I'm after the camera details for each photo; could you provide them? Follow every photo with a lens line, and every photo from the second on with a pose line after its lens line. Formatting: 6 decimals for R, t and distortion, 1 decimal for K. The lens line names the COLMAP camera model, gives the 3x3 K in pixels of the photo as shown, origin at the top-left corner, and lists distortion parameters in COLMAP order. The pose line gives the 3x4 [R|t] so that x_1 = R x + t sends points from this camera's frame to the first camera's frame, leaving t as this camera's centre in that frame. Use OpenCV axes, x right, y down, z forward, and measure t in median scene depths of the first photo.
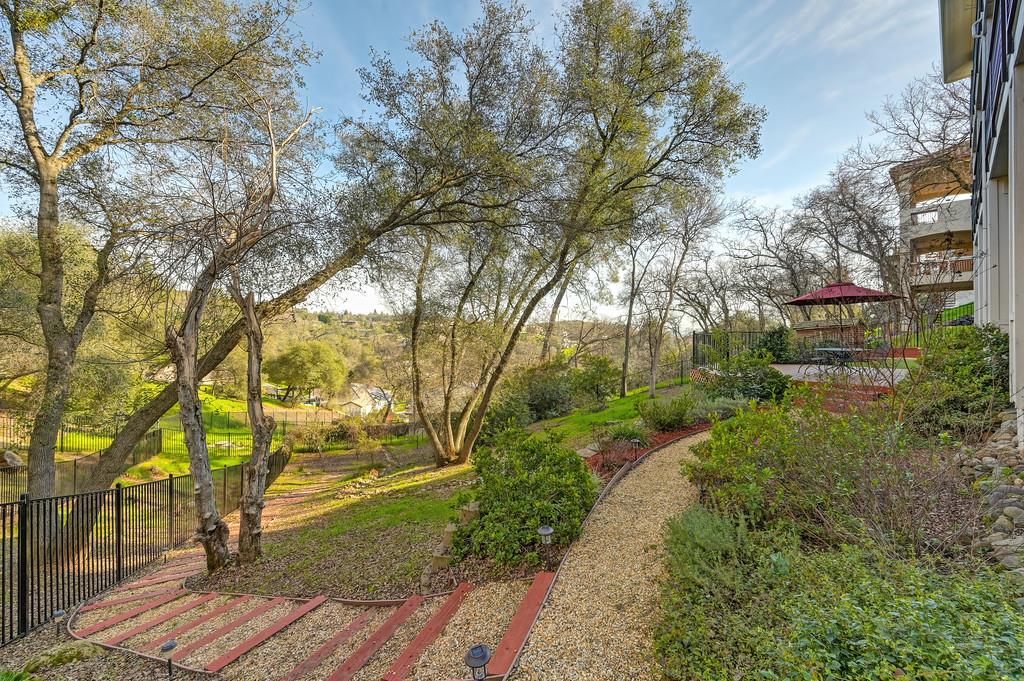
lens RADIAL K [[406.5, 0, 516.6], [0, 406.5, 331.9], [0, 0, 1]] dist [-0.001884, 0.000660]
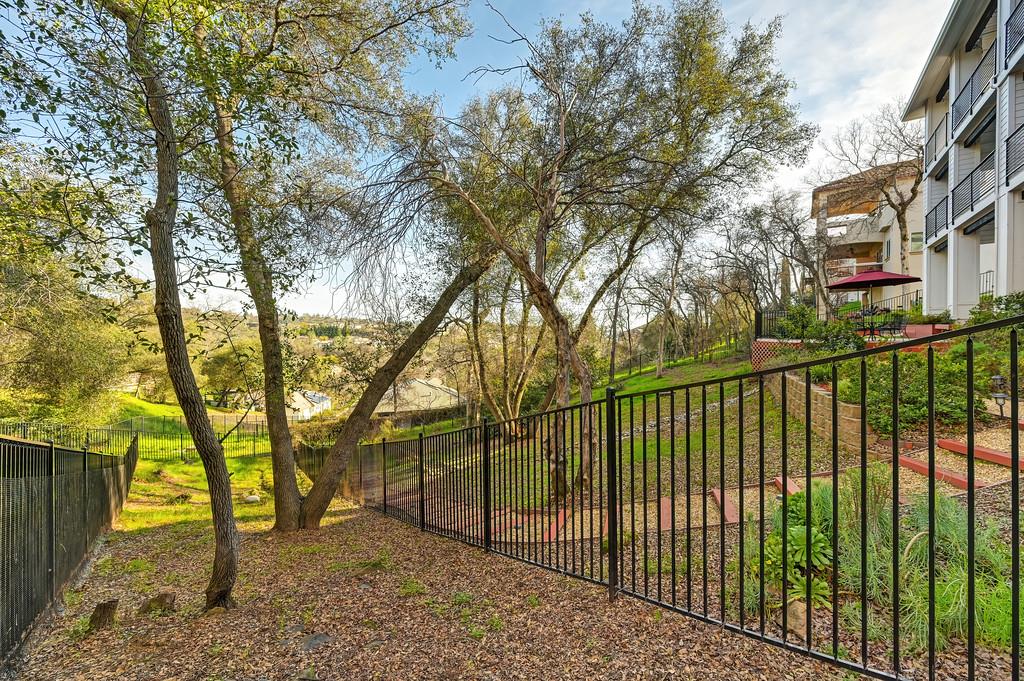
lens RADIAL K [[406.5, 0, 515.9], [0, 406.5, 336.9], [0, 0, 1]] dist [-0.001884, 0.000660]
pose [[0.978516, -0.004235, 0.206128, -0.216894], [0.002538, 0.999961, 0.008494, 0.029259], [-0.206156, -0.007788, 0.978488, -0.007088]]
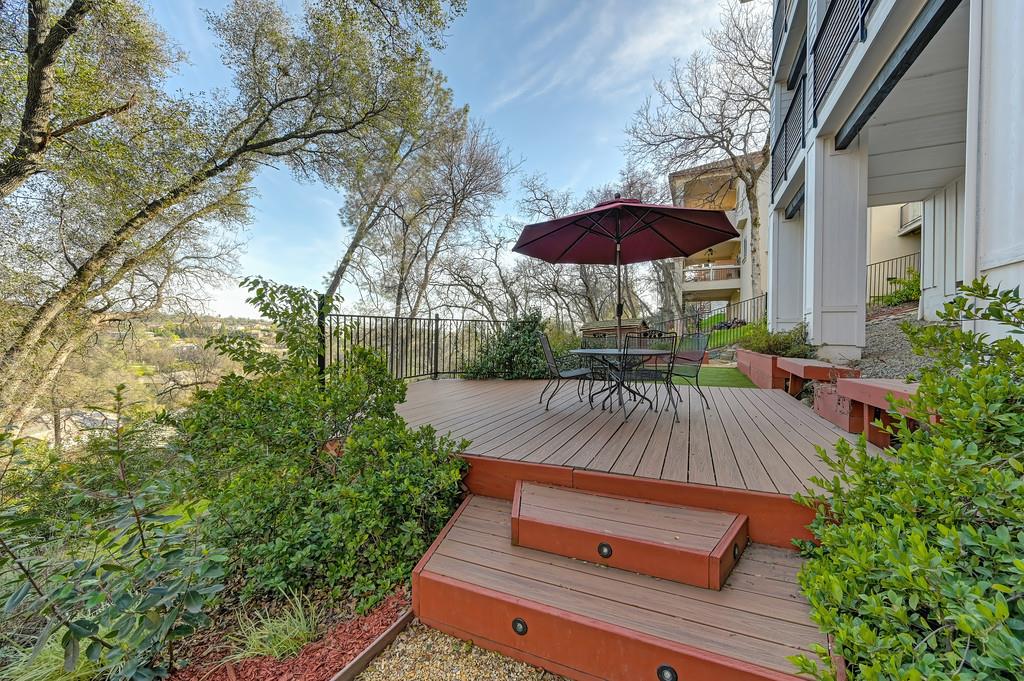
lens RADIAL K [[406.5, 0, 517.0], [0, 406.5, 338.1], [0, 0, 1]] dist [-0.001884, 0.000660]
pose [[0.918693, 0.014360, 0.394712, 0.201309], [-0.014517, 0.999891, -0.002589, 0.011639], [-0.394706, -0.003352, 0.918801, 0.246425]]
